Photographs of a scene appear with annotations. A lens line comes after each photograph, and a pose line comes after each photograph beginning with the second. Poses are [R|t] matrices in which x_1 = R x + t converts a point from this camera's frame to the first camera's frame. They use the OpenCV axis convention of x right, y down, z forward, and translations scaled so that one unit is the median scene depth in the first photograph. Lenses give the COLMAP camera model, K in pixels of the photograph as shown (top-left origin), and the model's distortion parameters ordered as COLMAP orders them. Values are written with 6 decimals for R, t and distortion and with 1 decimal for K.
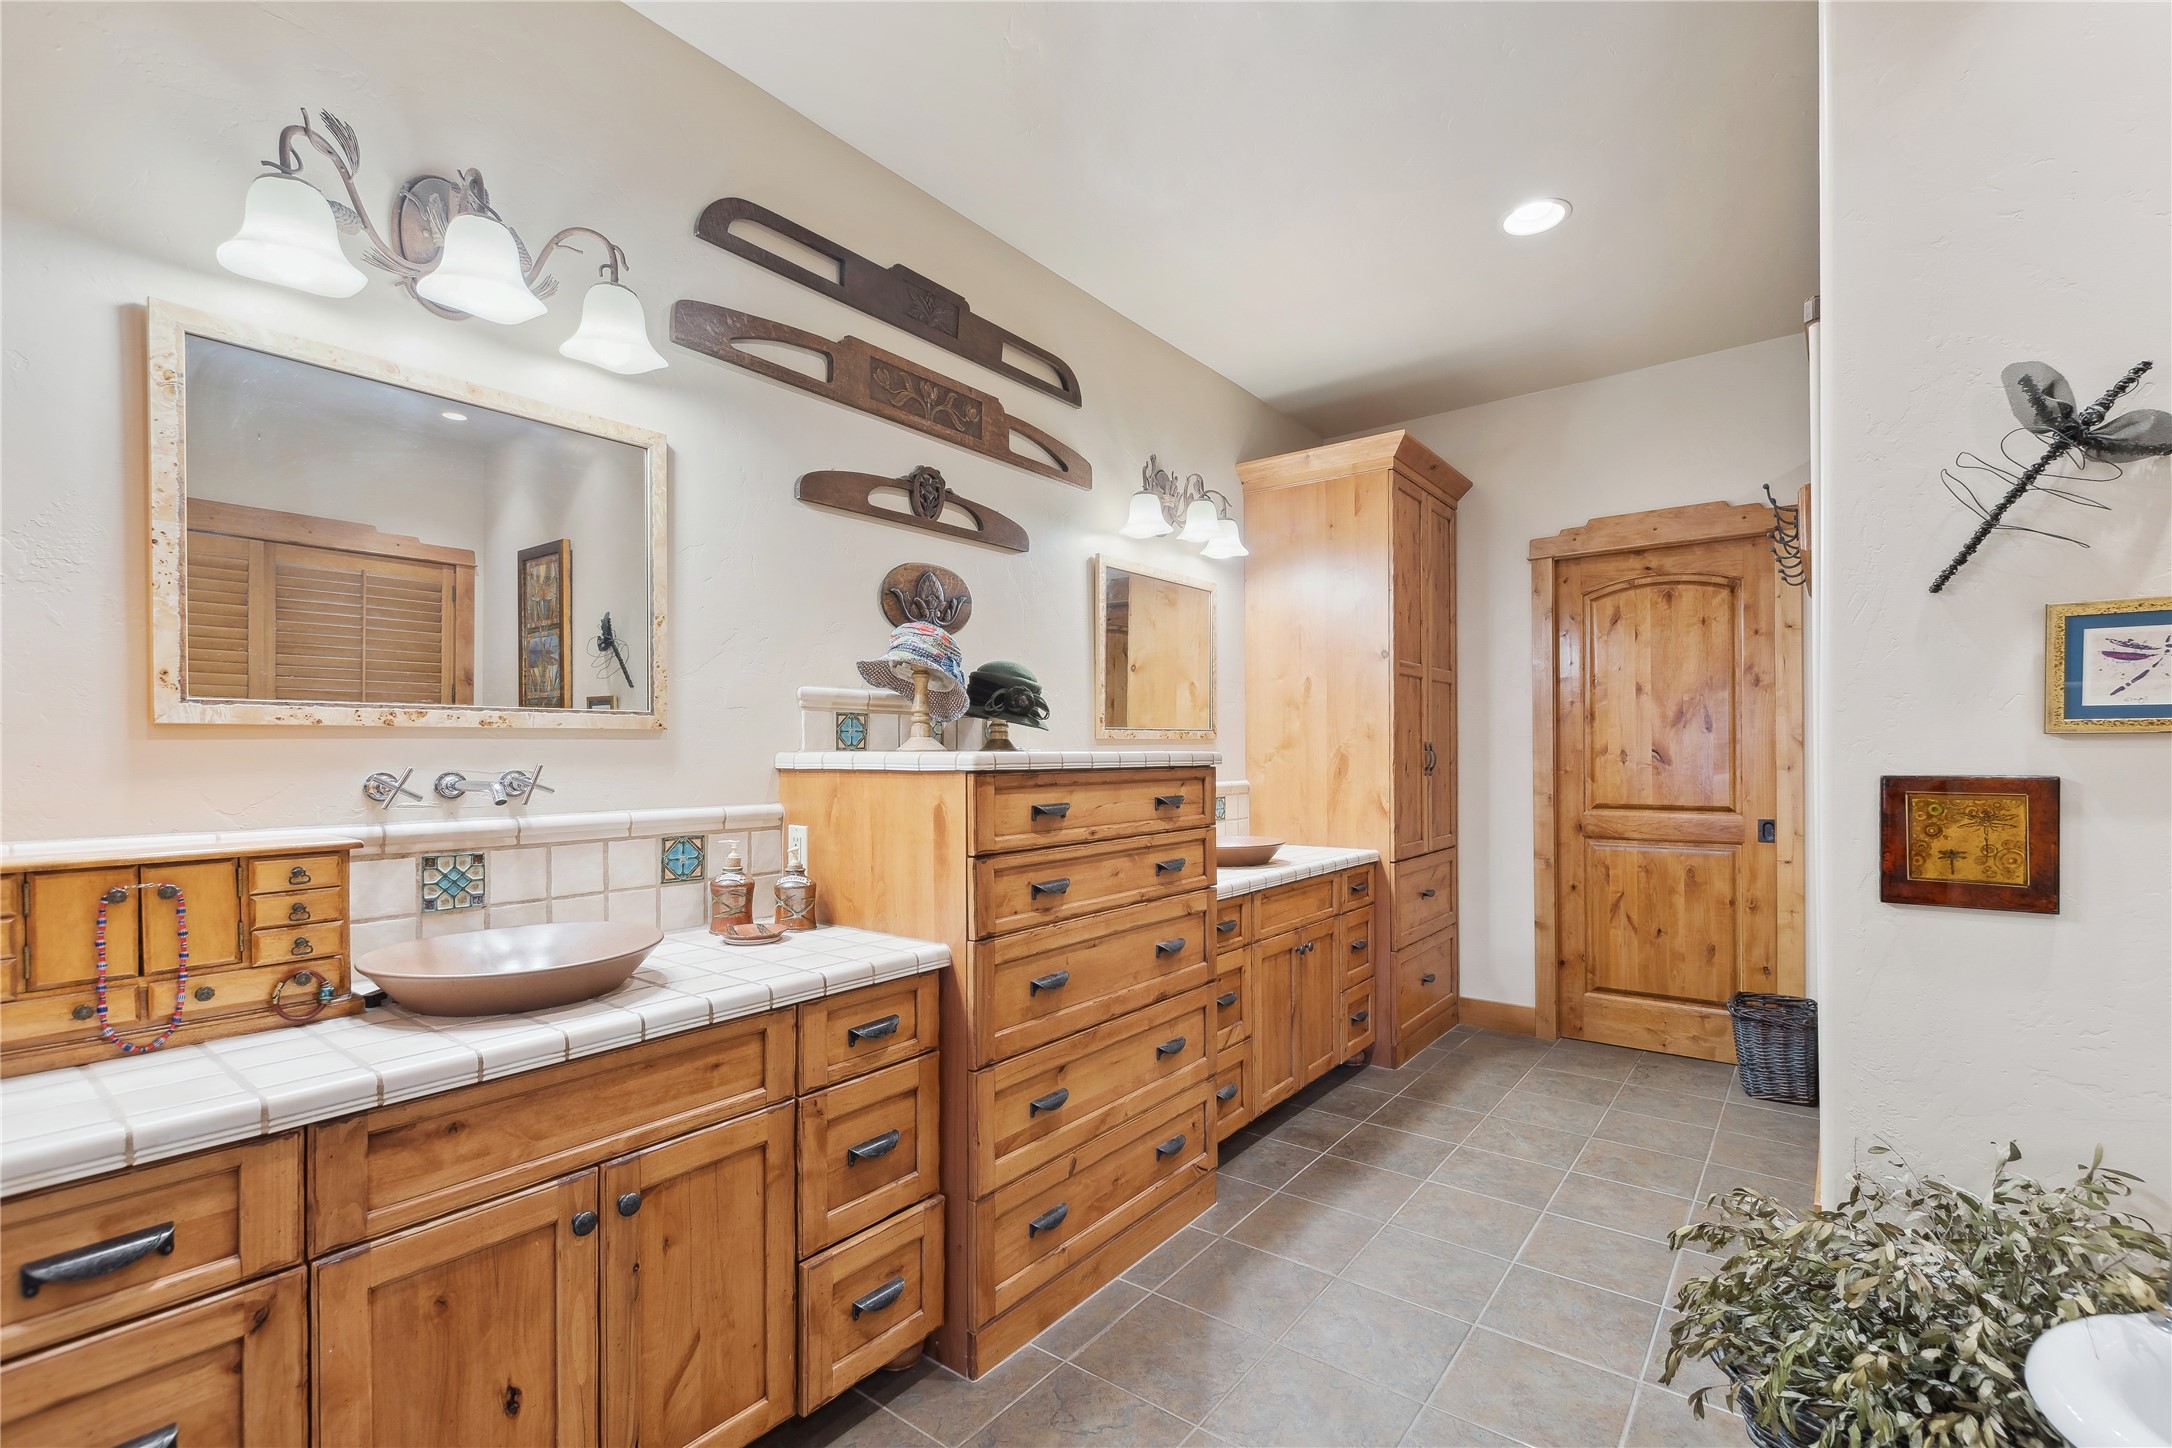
lens RADIAL K [[958.4, 0, 1062.2], [0, 958.4, 757.8], [0, 0, 1]] dist [0.002210, -0.000660]
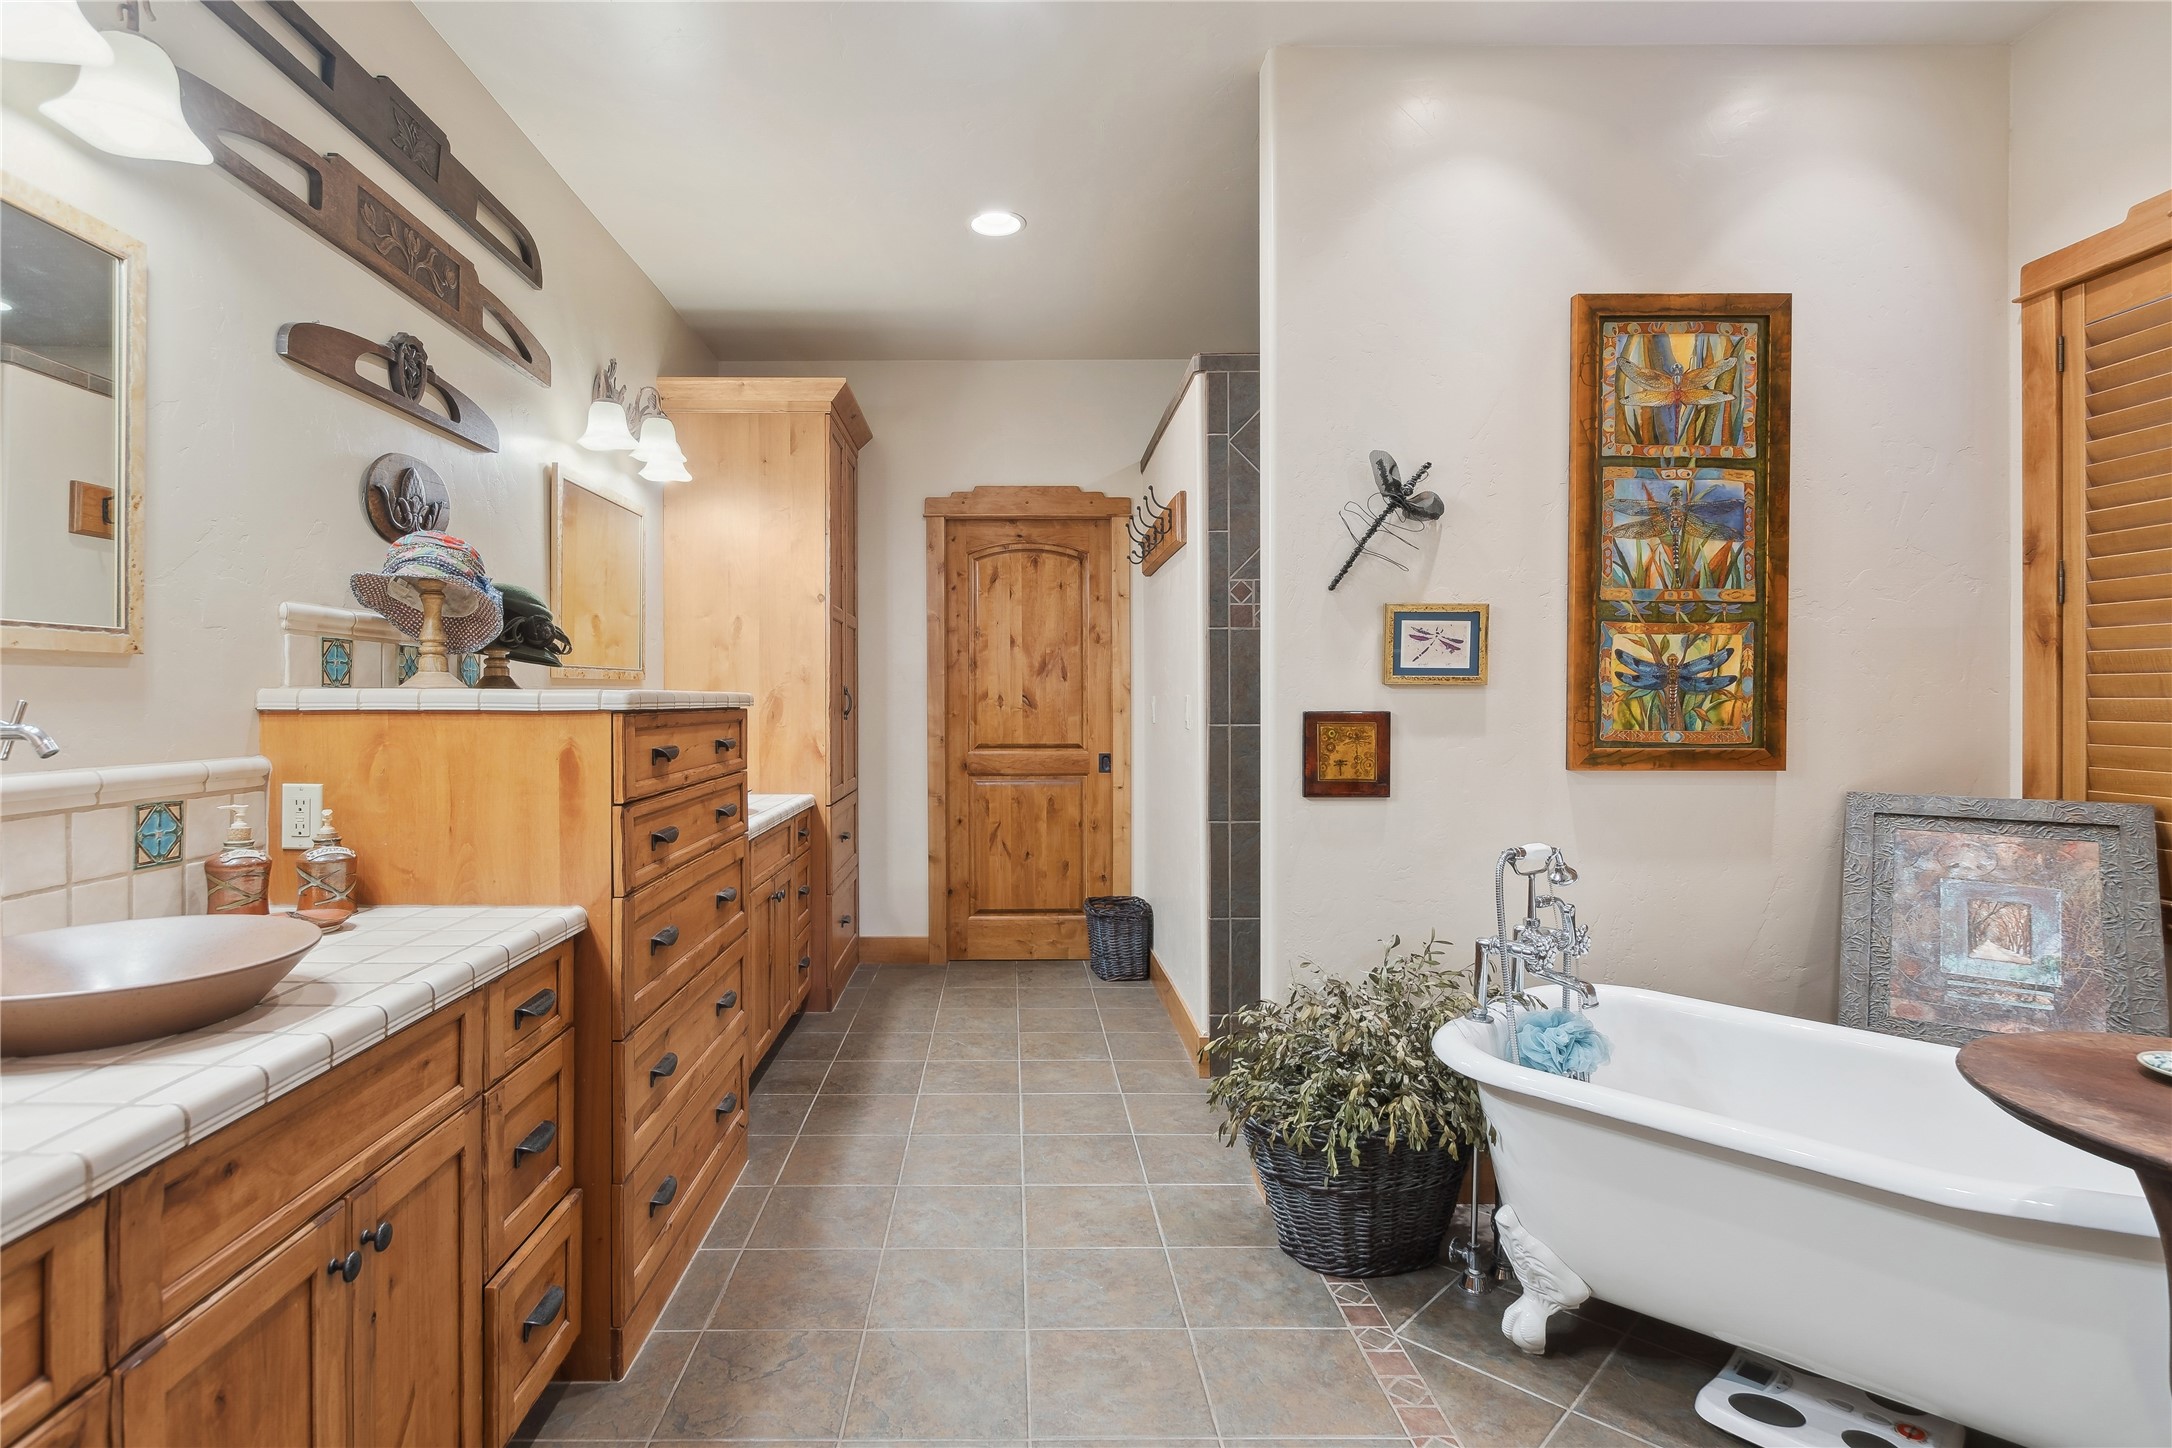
lens RADIAL K [[1012.6, 0, 1093.3], [0, 1012.6, 706.2], [0, 0, 1]] dist [-0.006568, 0.001161]
pose [[0.793044, -0.000087, 0.609164, -0.258458], [-0.001861, 0.999995, 0.002565, 0.005247], [-0.609162, -0.003168, 0.793040, -0.026170]]
